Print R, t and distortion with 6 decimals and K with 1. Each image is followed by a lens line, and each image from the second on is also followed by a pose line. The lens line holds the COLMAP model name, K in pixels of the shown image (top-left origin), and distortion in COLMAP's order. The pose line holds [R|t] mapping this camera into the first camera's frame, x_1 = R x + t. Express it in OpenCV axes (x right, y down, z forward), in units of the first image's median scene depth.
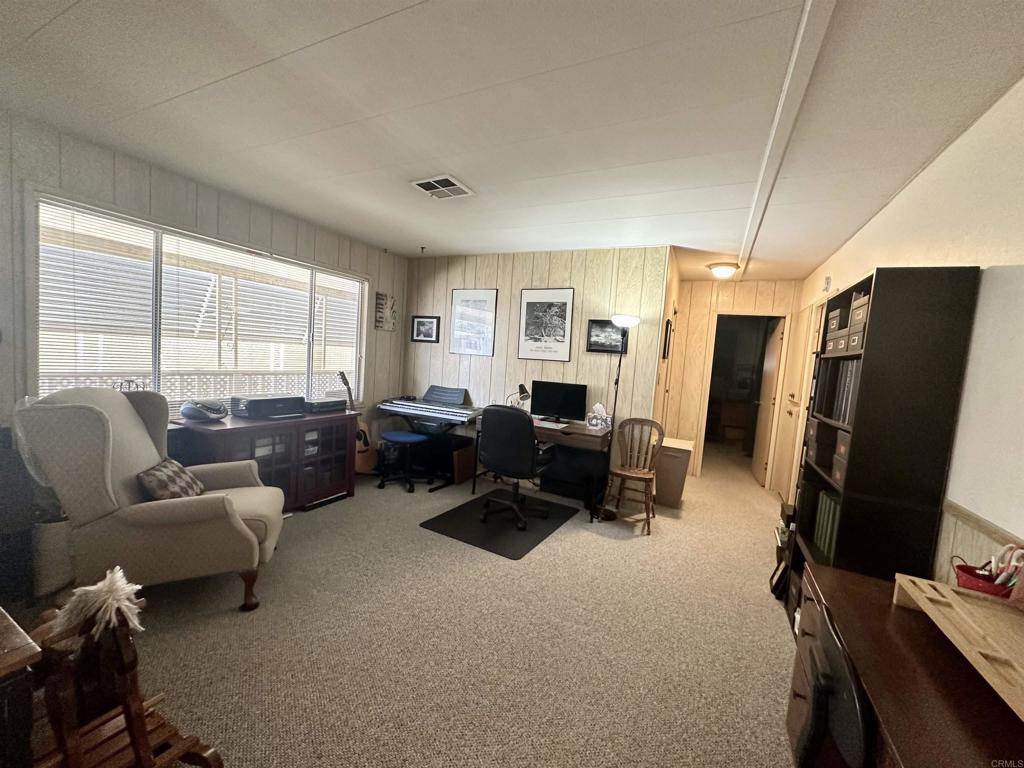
lens RADIAL K [[408.6, 0, 511.3], [0, 408.6, 384.4], [0, 0, 1]] dist [-0.003298, 0.000103]
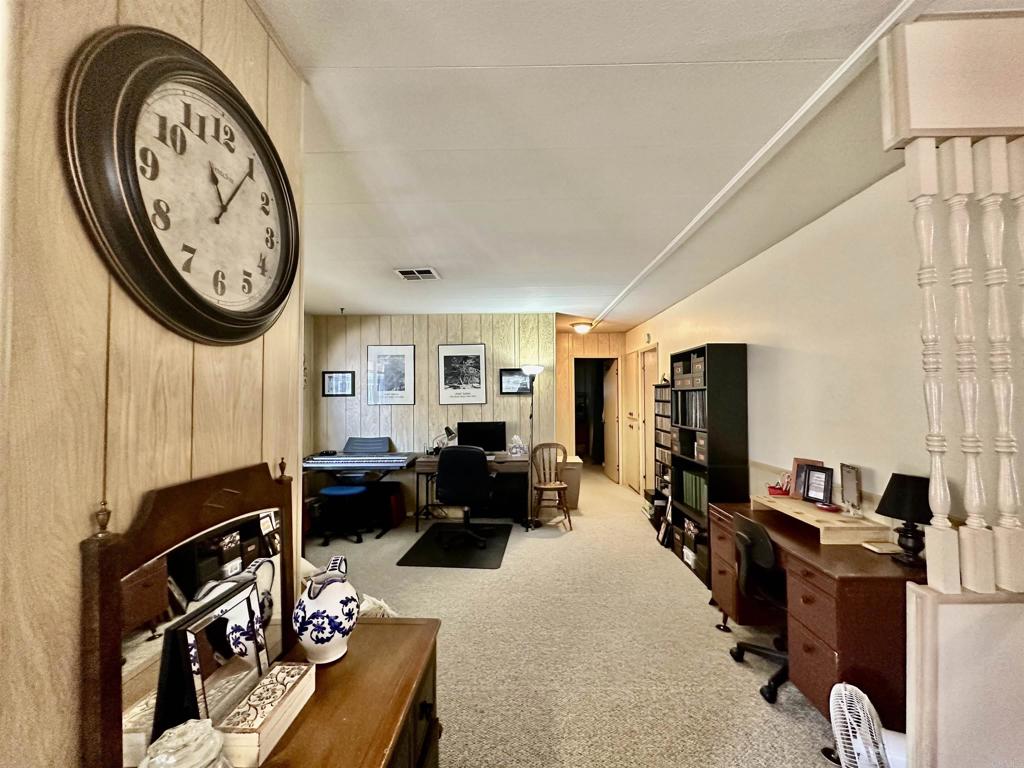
lens RADIAL K [[408.6, 0, 511.3], [0, 408.6, 384.4], [0, 0, 1]] dist [-0.003298, 0.000103]
pose [[0.905773, -0.066480, 0.418516, -0.295468], [0.103065, 0.992522, -0.065400, -0.026103], [-0.411038, 0.102372, 0.905852, -0.132351]]
